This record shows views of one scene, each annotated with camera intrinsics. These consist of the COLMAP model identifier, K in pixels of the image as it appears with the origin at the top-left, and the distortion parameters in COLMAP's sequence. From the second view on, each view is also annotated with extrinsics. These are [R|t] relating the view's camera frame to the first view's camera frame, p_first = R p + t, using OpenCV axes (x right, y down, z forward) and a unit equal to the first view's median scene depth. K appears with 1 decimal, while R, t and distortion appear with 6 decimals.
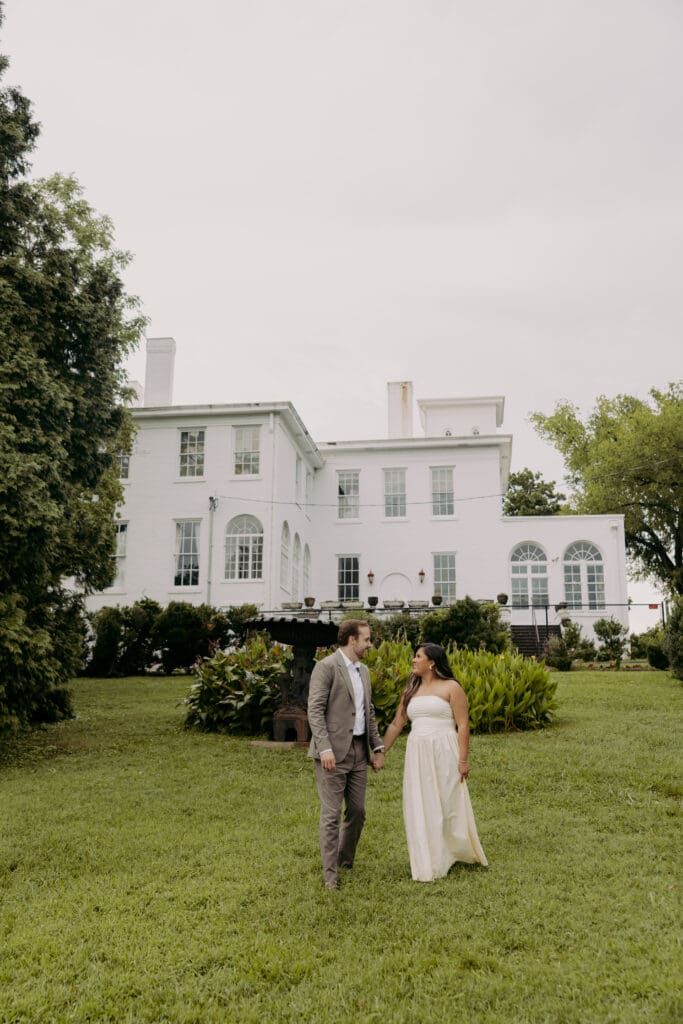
lens RADIAL K [[789.7, 0, 384.4], [0, 789.7, 529.4], [0, 0, 1]] dist [0.001822, -0.000094]
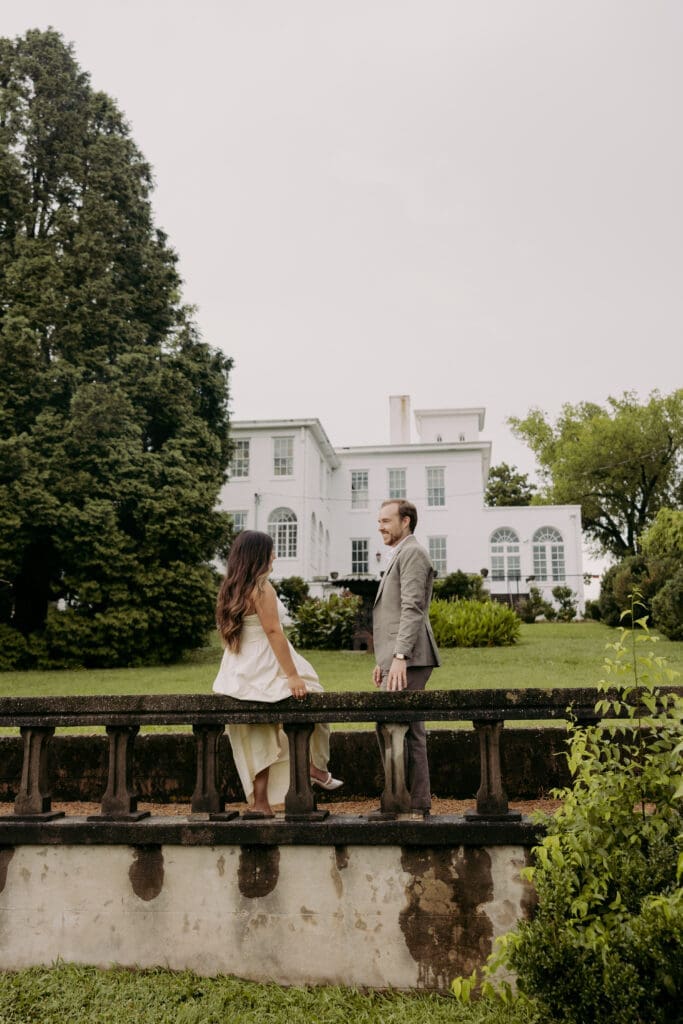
lens RADIAL K [[1097.5, 0, 329.3], [0, 1097.5, 511.3], [0, 0, 1]] dist [0.001251, 0.014722]
pose [[0.999862, -0.002869, 0.016362, -0.123508], [0.002594, 0.999856, 0.016763, -0.039506], [-0.016407, -0.016719, 0.999726, -0.732458]]
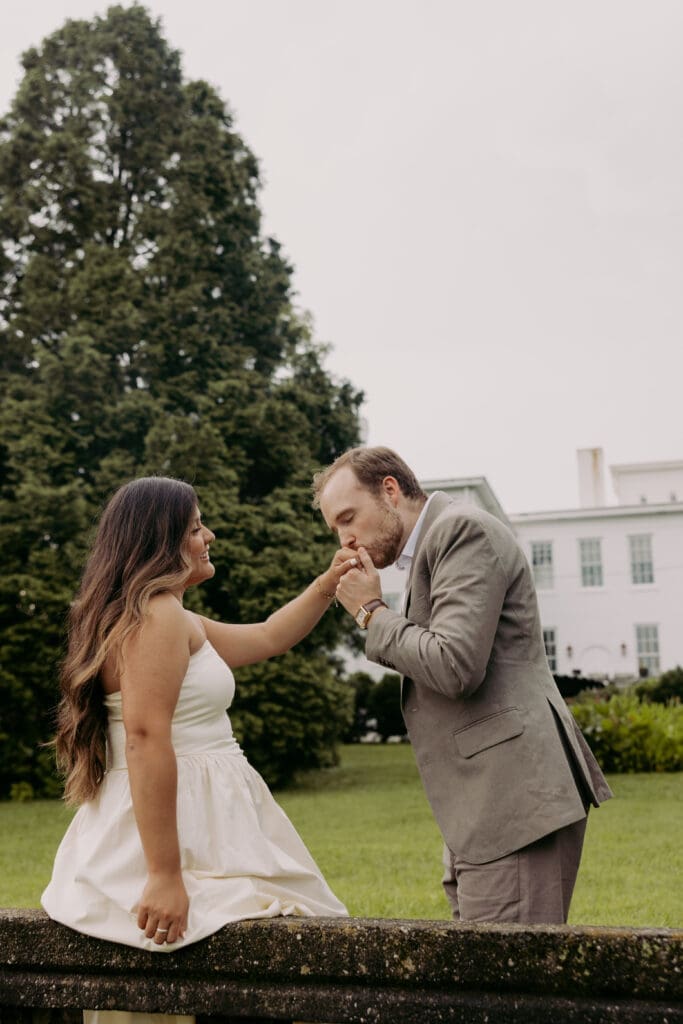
lens RADIAL K [[1097.5, 0, 329.3], [0, 1097.5, 511.3], [0, 0, 1]] dist [0.001251, 0.014722]
pose [[0.986179, -0.031833, -0.162598, -0.084203], [0.017606, 0.995948, -0.088196, 0.003914], [0.164746, 0.084114, 0.982743, -0.397900]]
